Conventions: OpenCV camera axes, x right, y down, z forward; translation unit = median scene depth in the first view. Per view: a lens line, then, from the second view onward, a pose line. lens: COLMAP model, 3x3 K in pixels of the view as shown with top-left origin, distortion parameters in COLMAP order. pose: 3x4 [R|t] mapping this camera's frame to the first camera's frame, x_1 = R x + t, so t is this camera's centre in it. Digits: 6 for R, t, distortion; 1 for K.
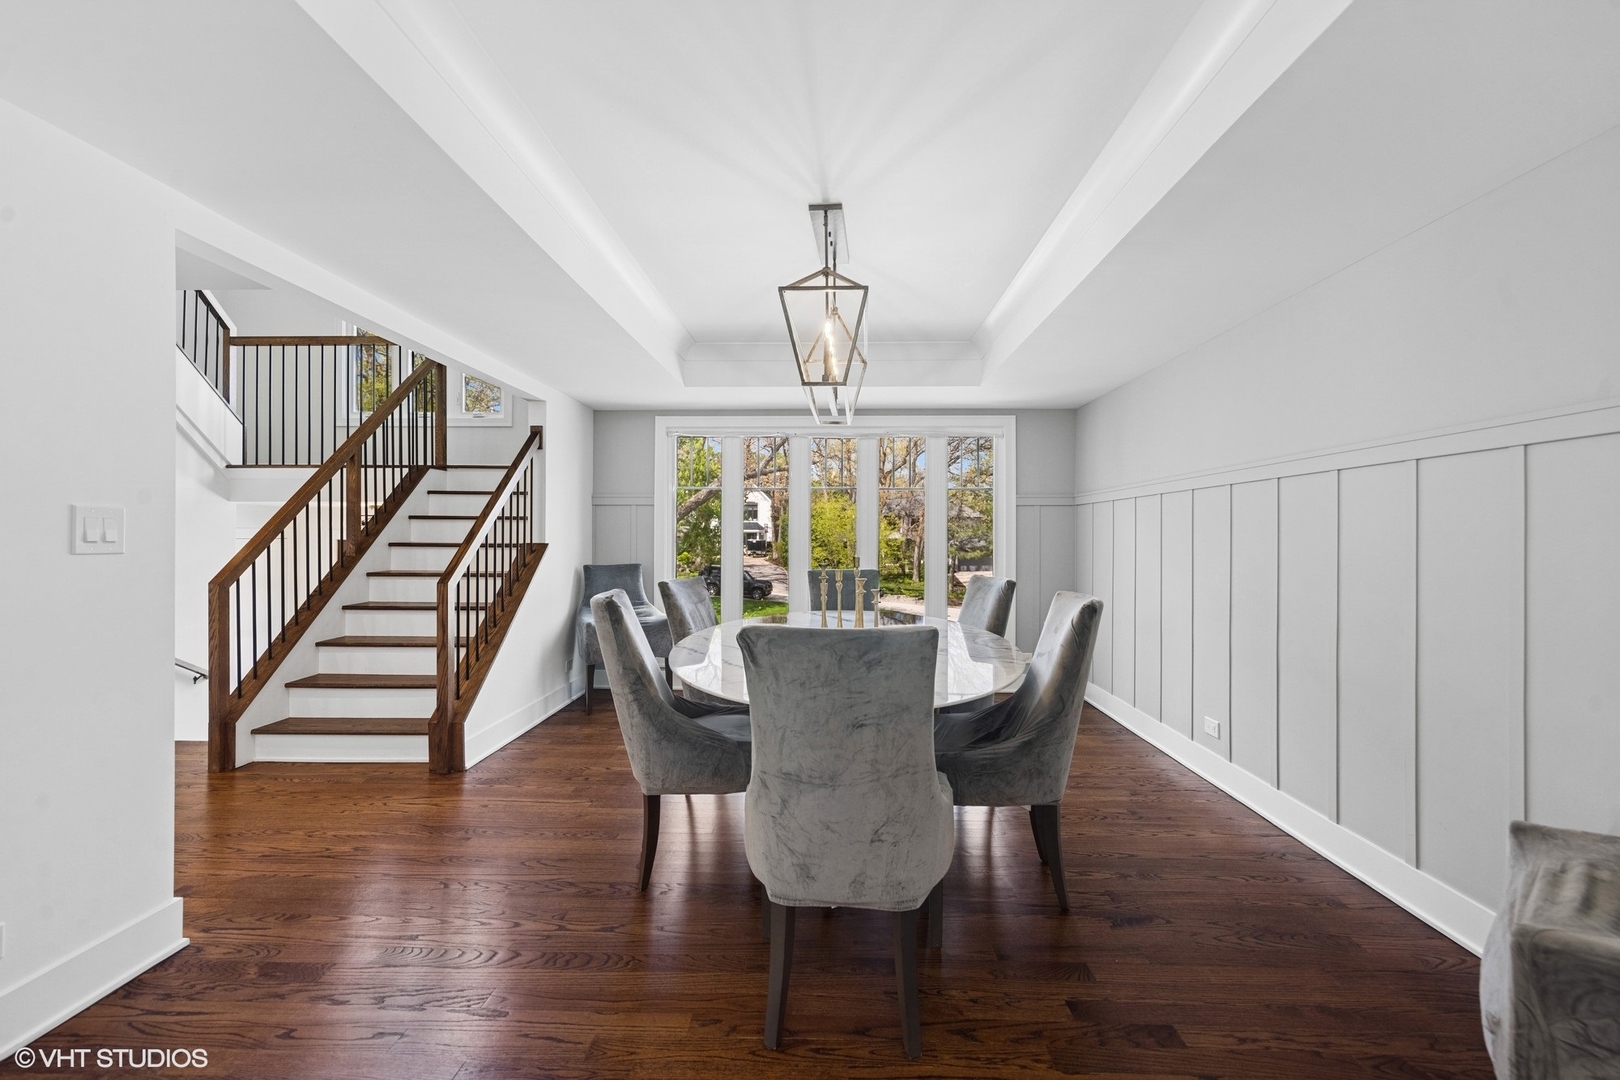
lens RADIAL K [[712.4, 0, 828.6], [0, 712.4, 536.1], [0, 0, 1]] dist [0.000858, -0.000003]
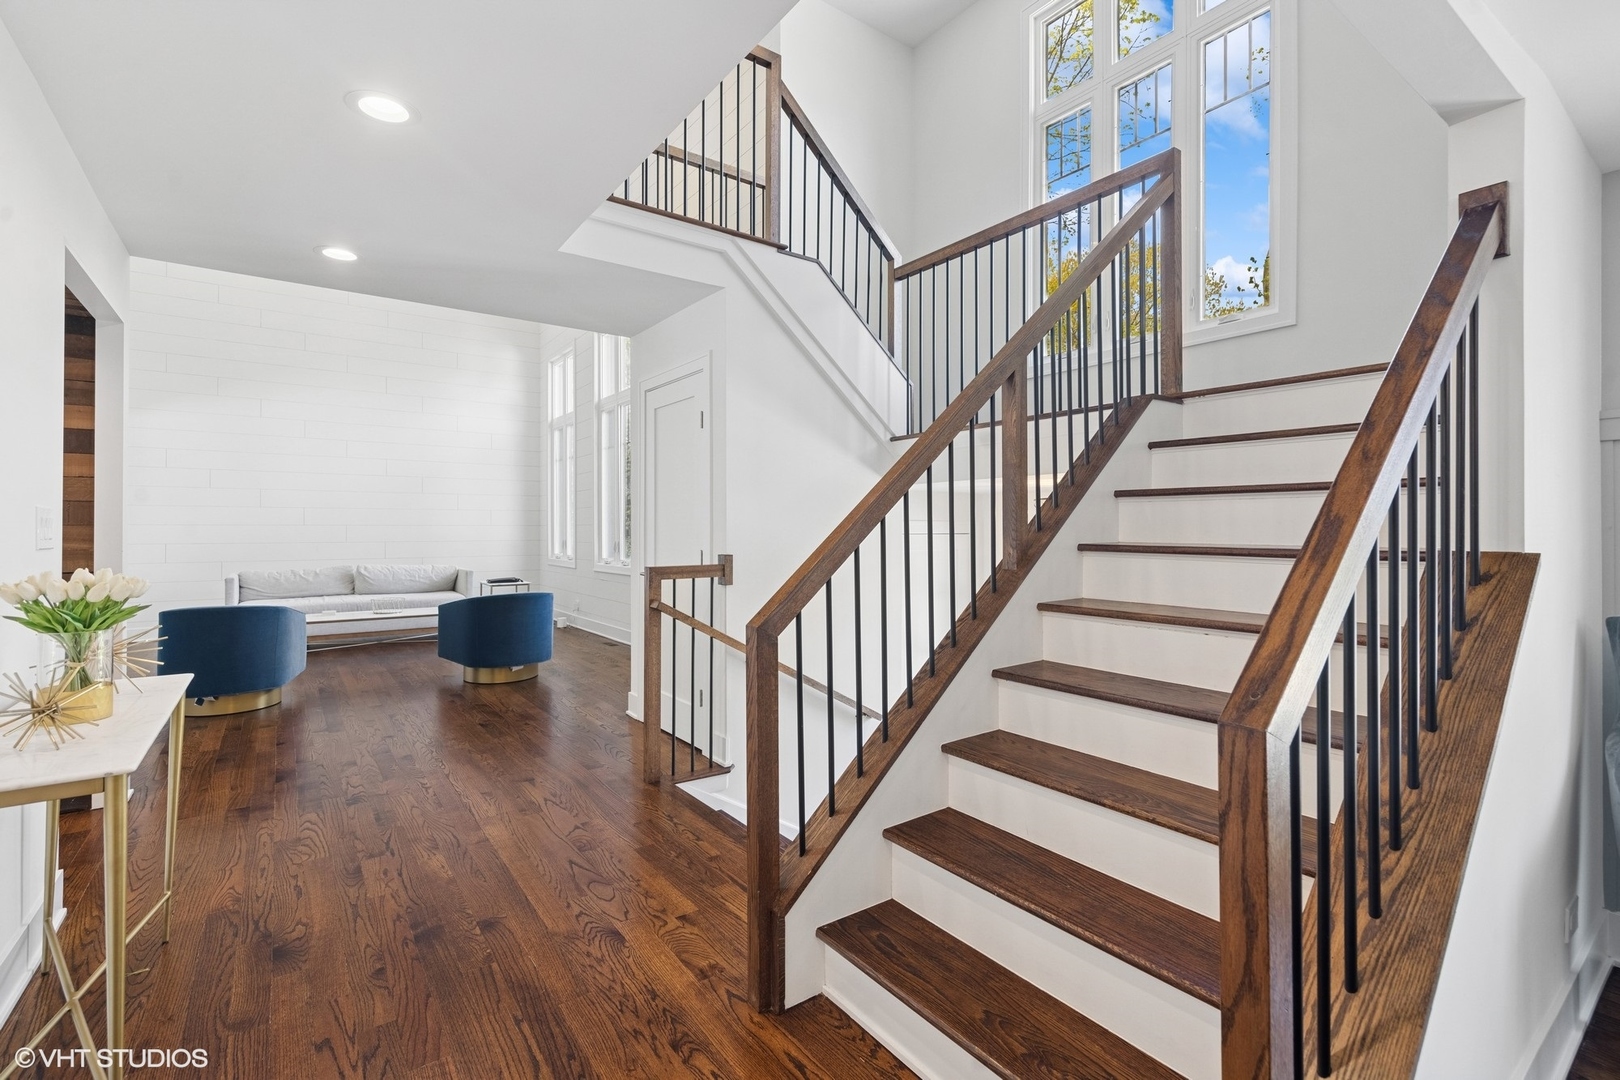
lens RADIAL K [[723.0, 0, 808.9], [0, 723.0, 526.2], [0, 0, 1]] dist [0.004107, -0.000053]
pose [[0.598154, -0.003893, -0.801372, -0.295474], [0.002571, 0.999992, -0.002938, -0.002168], [0.801377, -0.000303, 0.598160, 0.499020]]
